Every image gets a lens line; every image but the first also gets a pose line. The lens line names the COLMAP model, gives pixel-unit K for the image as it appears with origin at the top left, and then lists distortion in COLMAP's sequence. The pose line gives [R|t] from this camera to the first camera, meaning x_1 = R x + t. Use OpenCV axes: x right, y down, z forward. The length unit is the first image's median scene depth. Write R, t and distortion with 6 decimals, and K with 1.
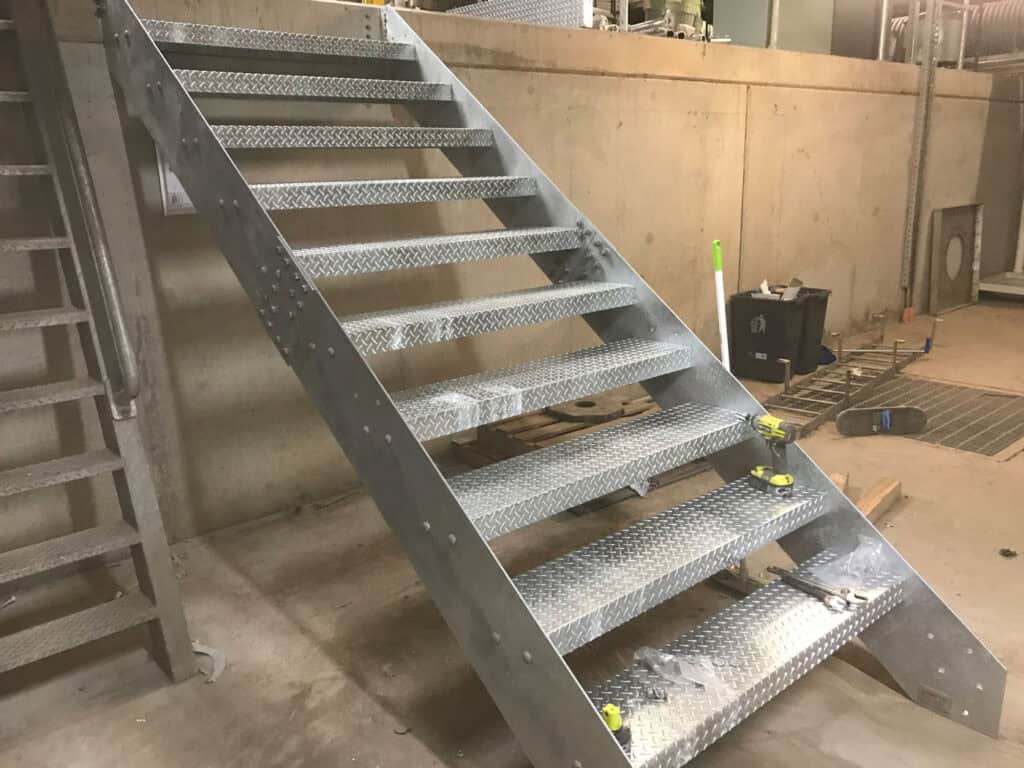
lens RADIAL K [[828.0, 0, 495.0], [0, 828.0, 383.0], [0, 0, 1]] dist [-0.007725, -0.003119]
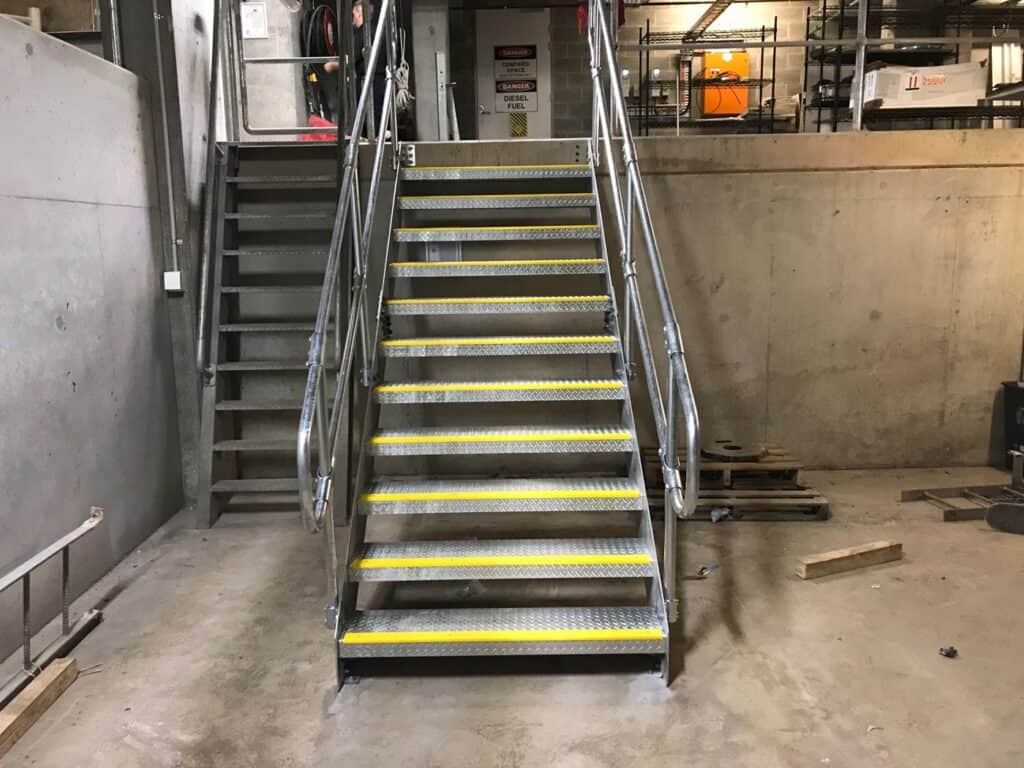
lens RADIAL K [[855.2, 0, 506.6], [0, 855.2, 390.2], [0, 0, 1]] dist [0.006624, -0.000815]
pose [[0.763858, 0.128663, -0.632430, 0.642196], [-0.166605, 0.986024, -0.000629, -0.000823], [0.623510, 0.105847, 0.774617, -0.165717]]
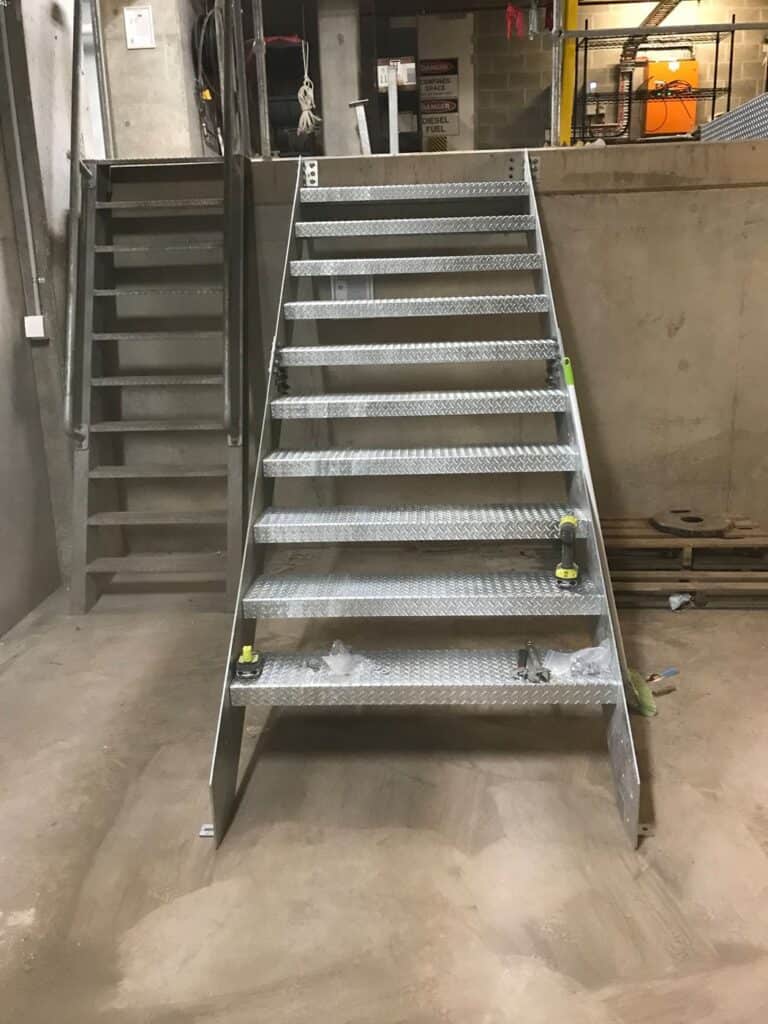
lens RADIAL K [[855.2, 0, 387.9], [0, 855.2, 505.4], [0, 0, 1]] dist [0.006624, -0.000815]
pose [[0.737347, 0.178397, -0.651533, 0.526596], [-0.162699, 0.983005, 0.085029, -0.019838], [0.655629, 0.043308, 0.753840, -0.034700]]
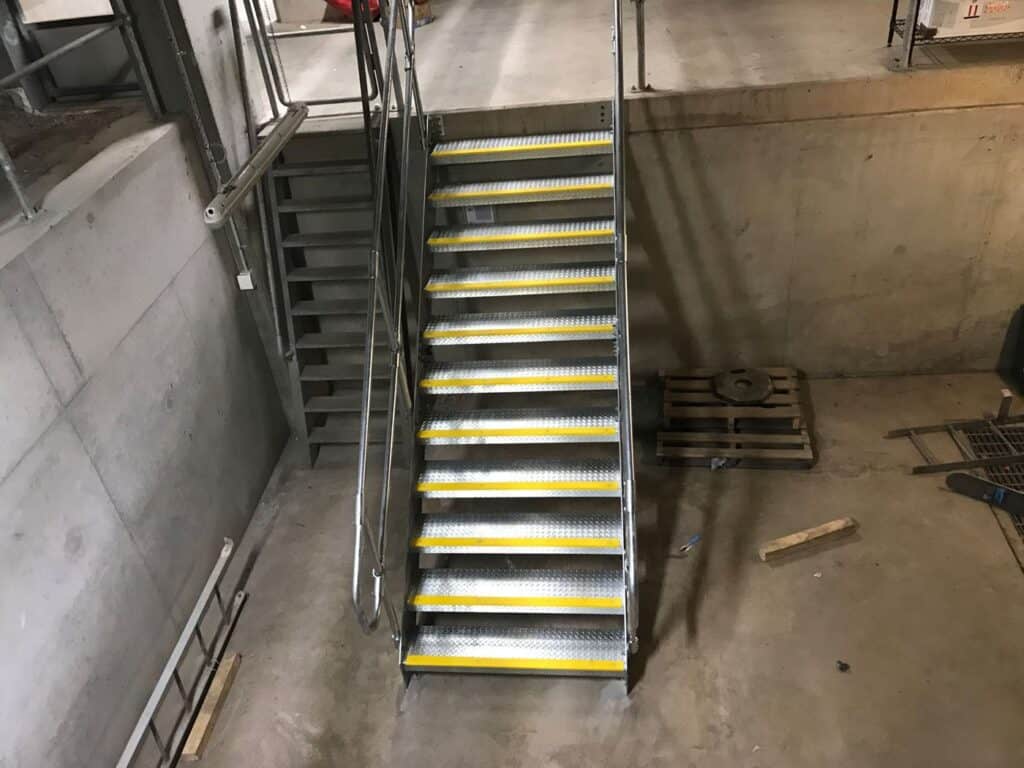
lens RADIAL K [[855.2, 0, 506.6], [0, 855.2, 390.2], [0, 0, 1]] dist [0.006624, -0.000815]
pose [[0.688799, 0.392427, -0.609555, 0.711757], [-0.097542, 0.883343, 0.458467, -0.575739], [0.718360, -0.256334, 0.646724, -0.182940]]
